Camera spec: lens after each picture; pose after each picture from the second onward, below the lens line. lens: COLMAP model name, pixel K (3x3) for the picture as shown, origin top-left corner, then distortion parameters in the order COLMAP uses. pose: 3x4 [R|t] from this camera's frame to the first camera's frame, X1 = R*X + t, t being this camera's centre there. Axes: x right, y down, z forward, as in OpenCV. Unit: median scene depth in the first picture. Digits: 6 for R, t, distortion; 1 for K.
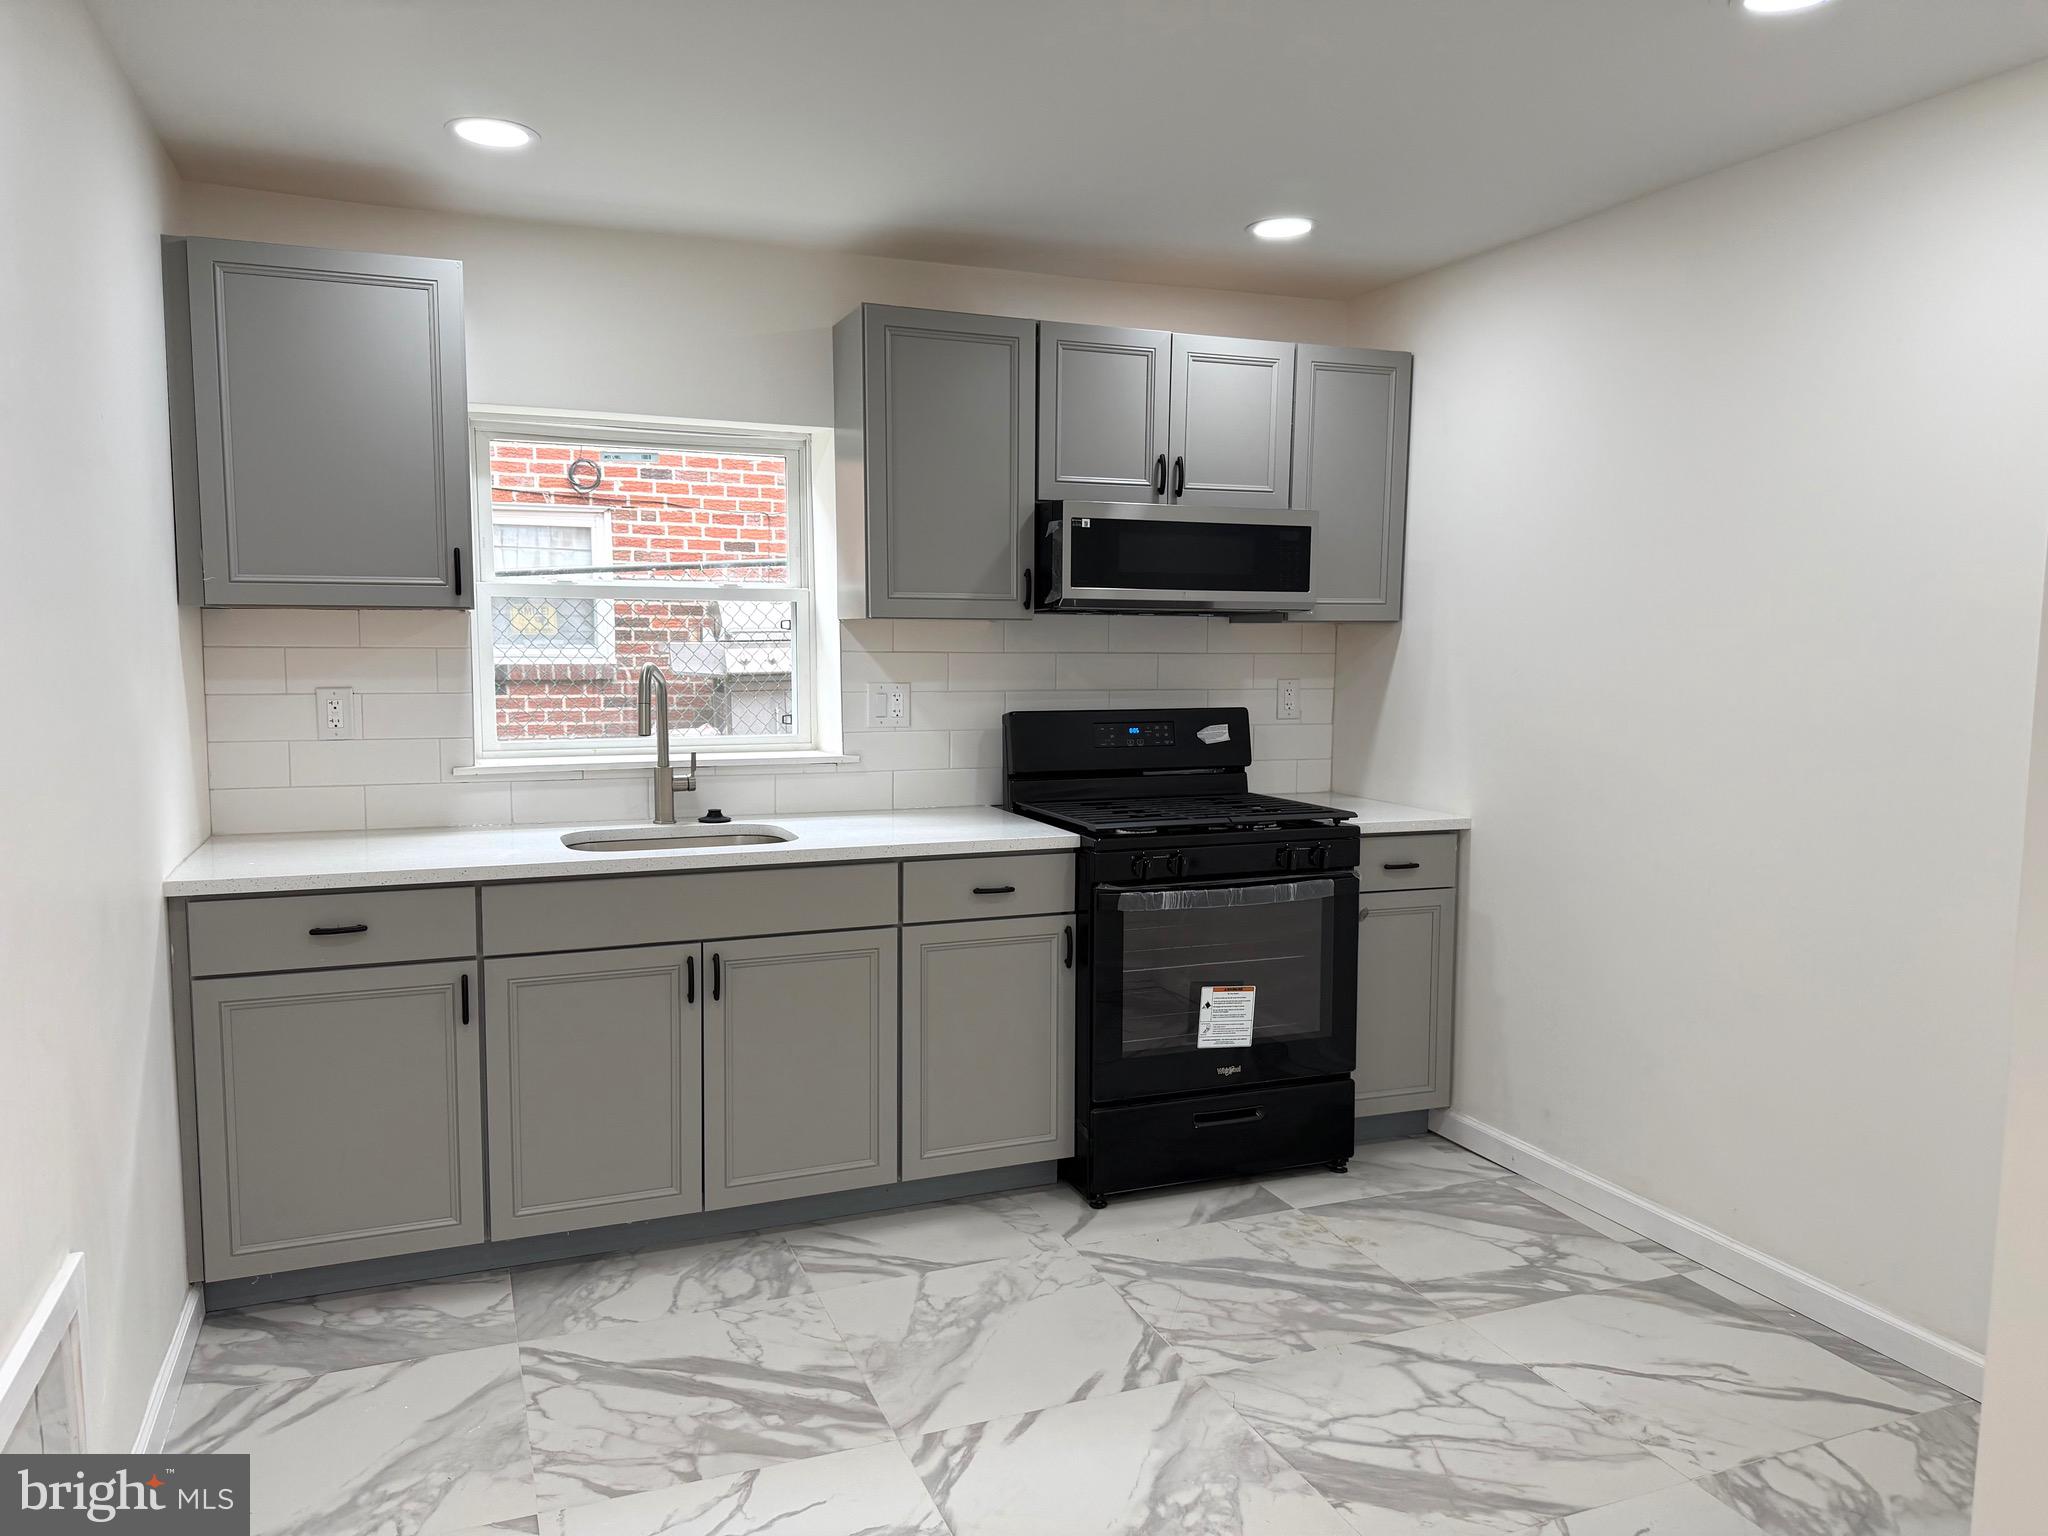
lens RADIAL K [[1430.5, 0, 1024.0], [0, 1430.5, 768.0], [0, 0, 1]] dist [0.126359, -0.163276]
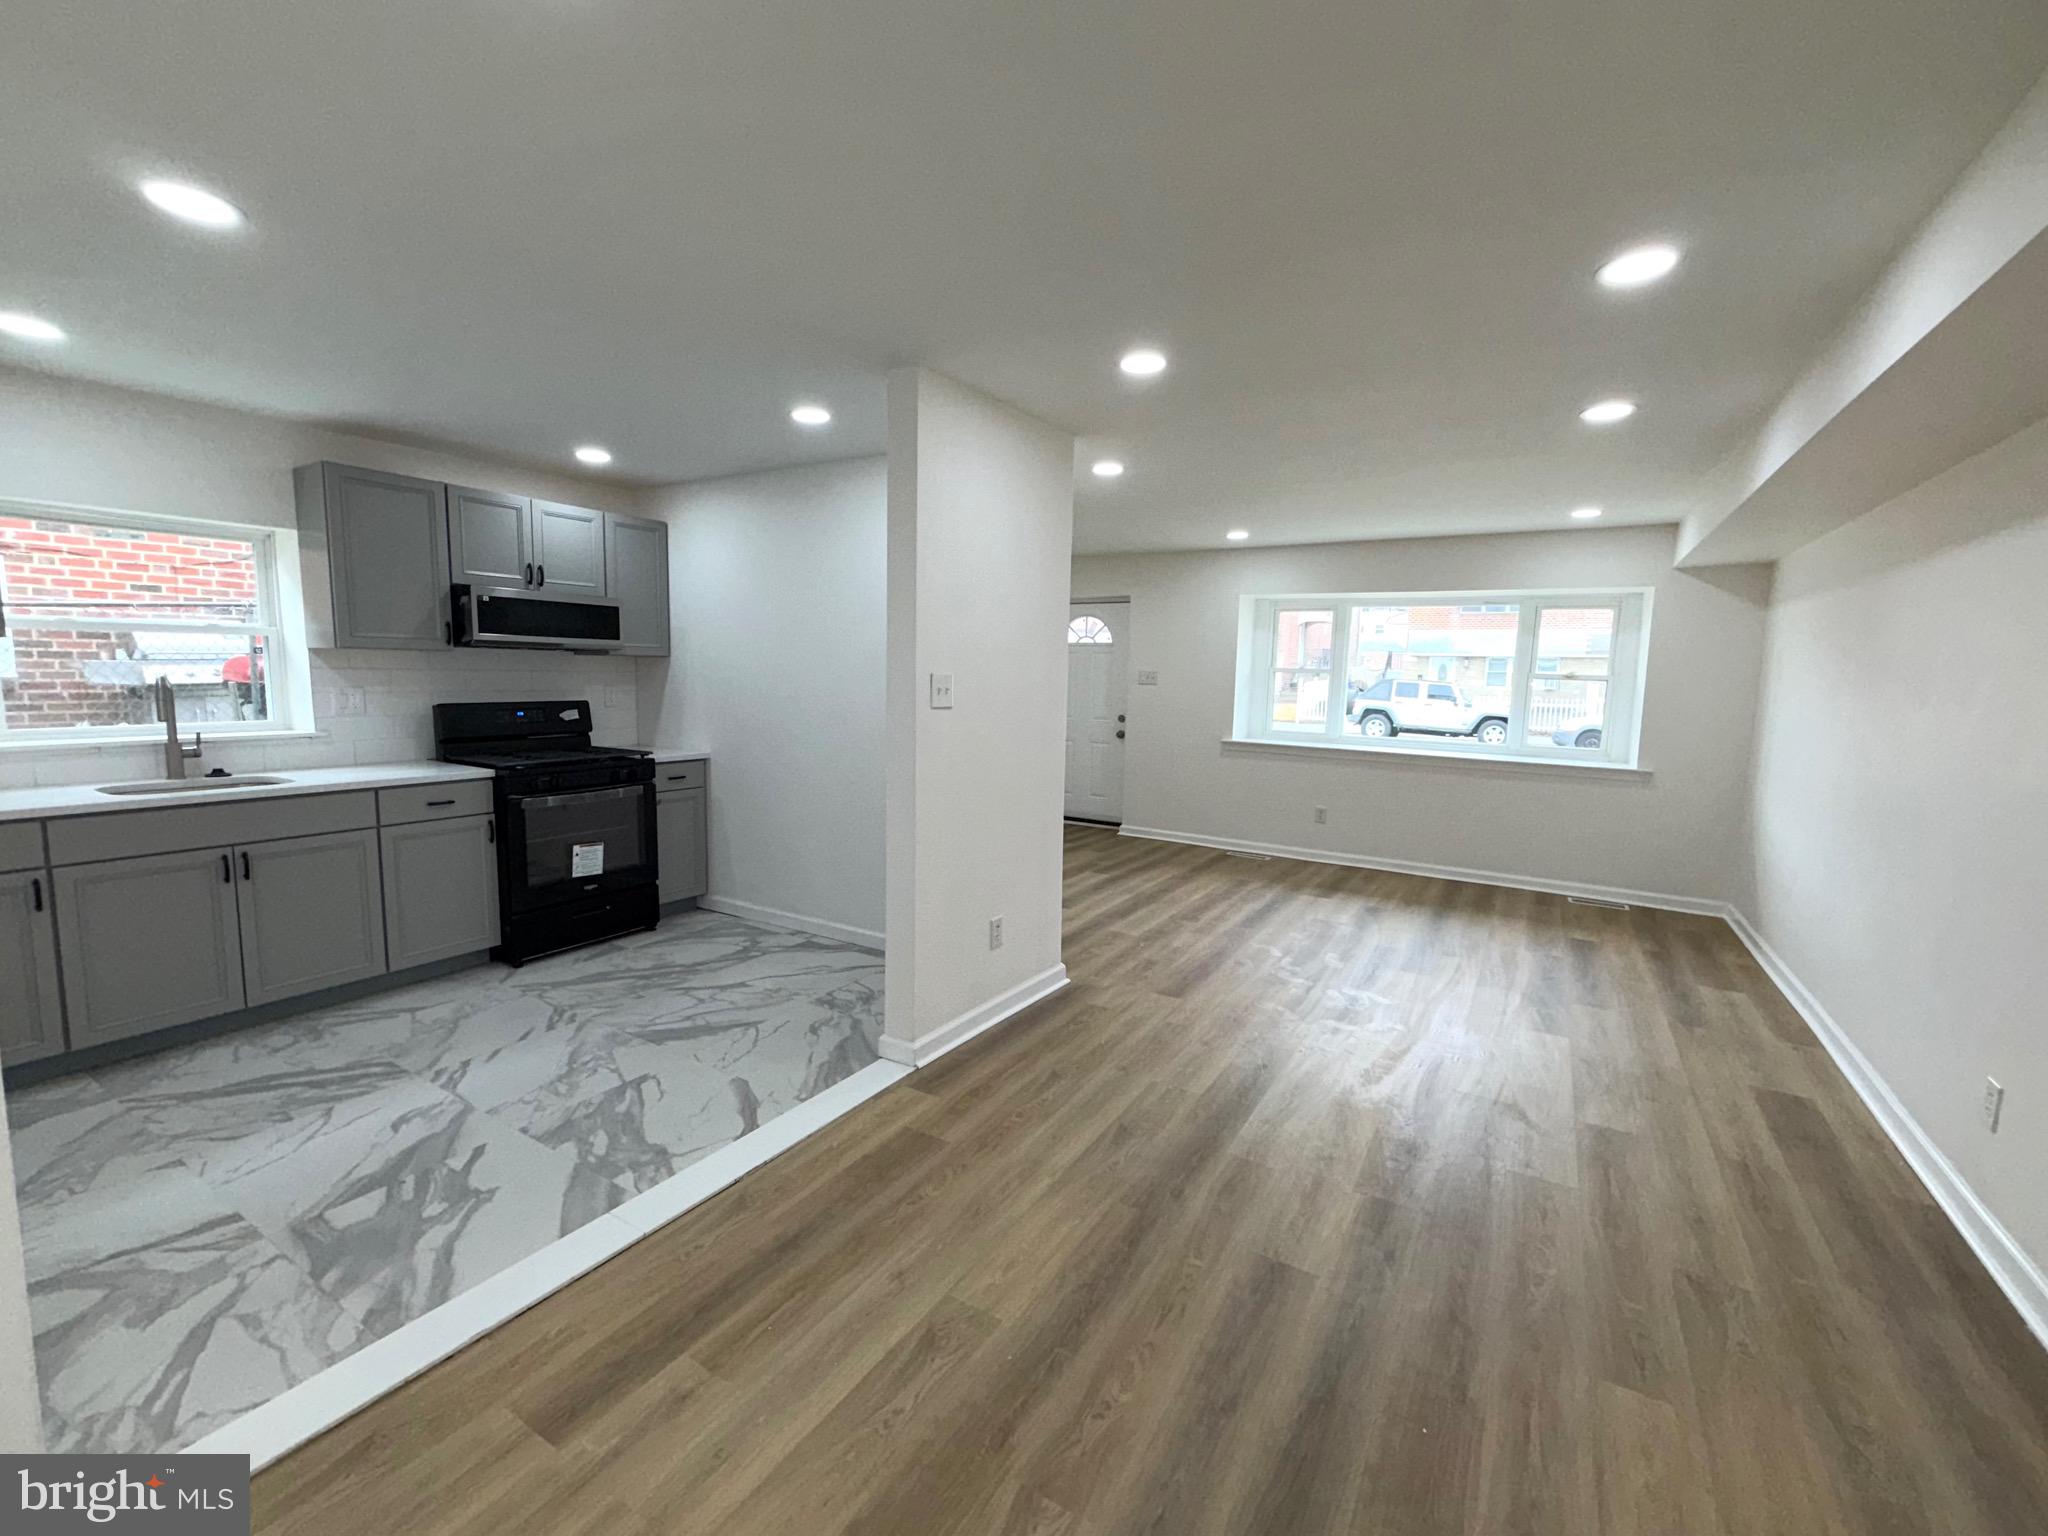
lens RADIAL K [[853.8, 0, 1024.0], [0, 853.8, 768.0], [0, 0, 1]] dist [-0.001078, -0.000530]
pose [[0.801342, -0.058065, 0.595381, -0.067563], [0.040226, 0.998256, 0.043215, 0.024494], [-0.596852, -0.010680, 0.802280, -0.279920]]
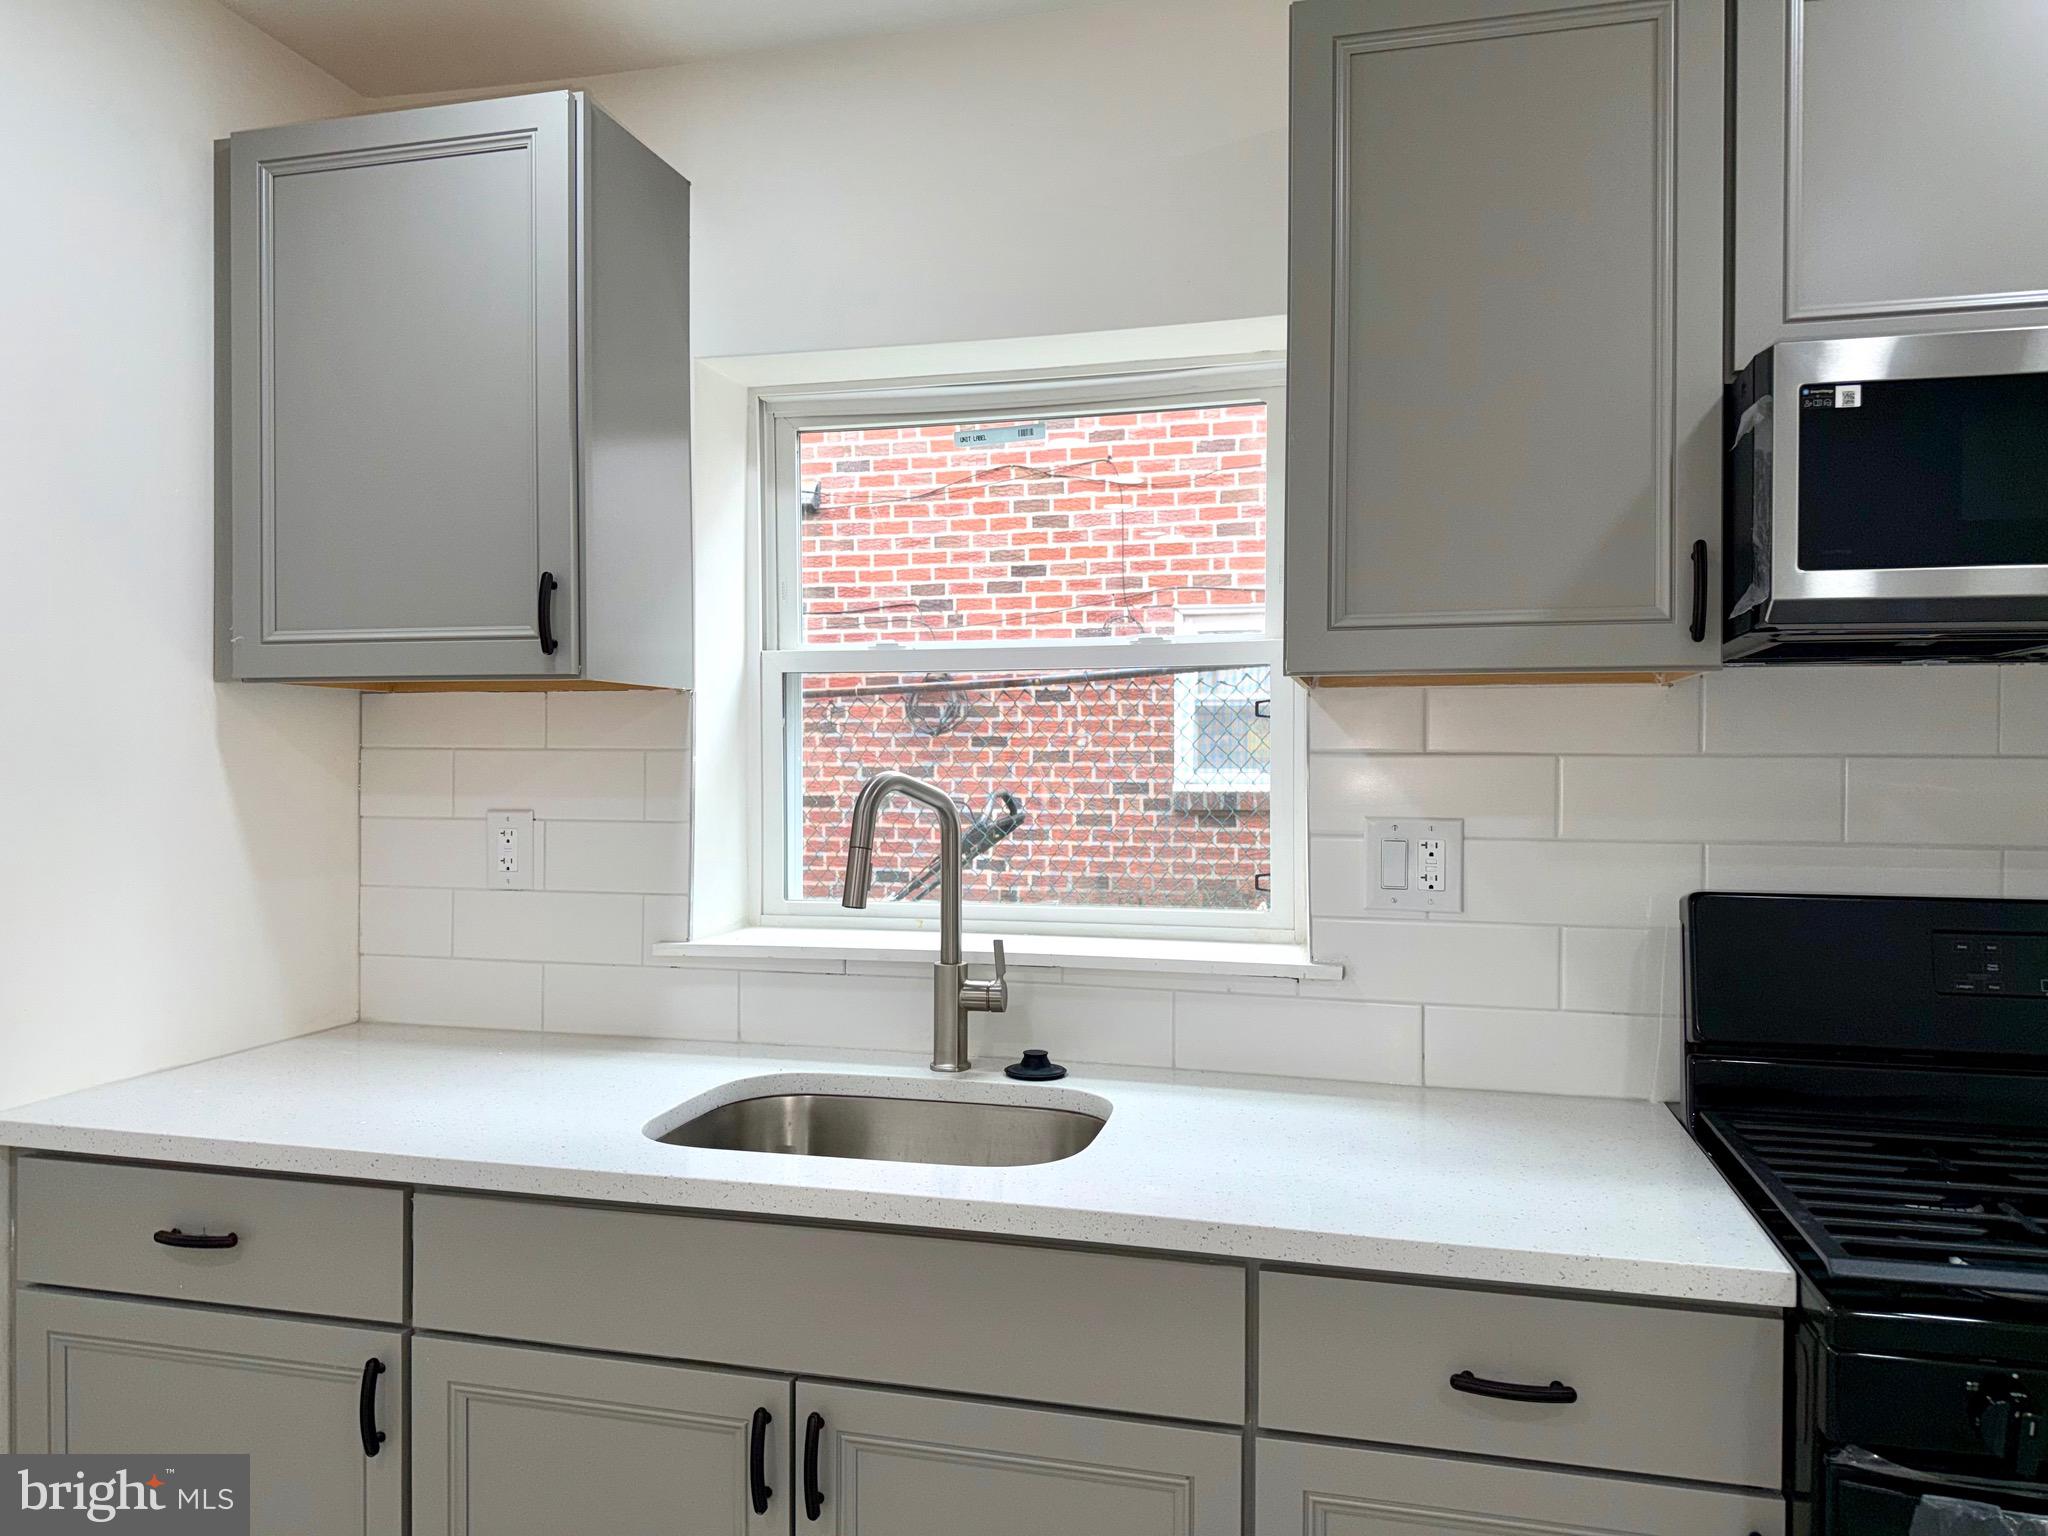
lens RADIAL K [[1430.5, 0, 1024.0], [0, 1430.5, 768.0], [0, 0, 1]] dist [0.126359, -0.163276]
pose [[0.803013, -0.001081, -0.595960, 0.098314], [-0.055262, 0.995555, -0.076268, -0.035752], [0.593393, 0.094178, 0.799384, 0.594085]]
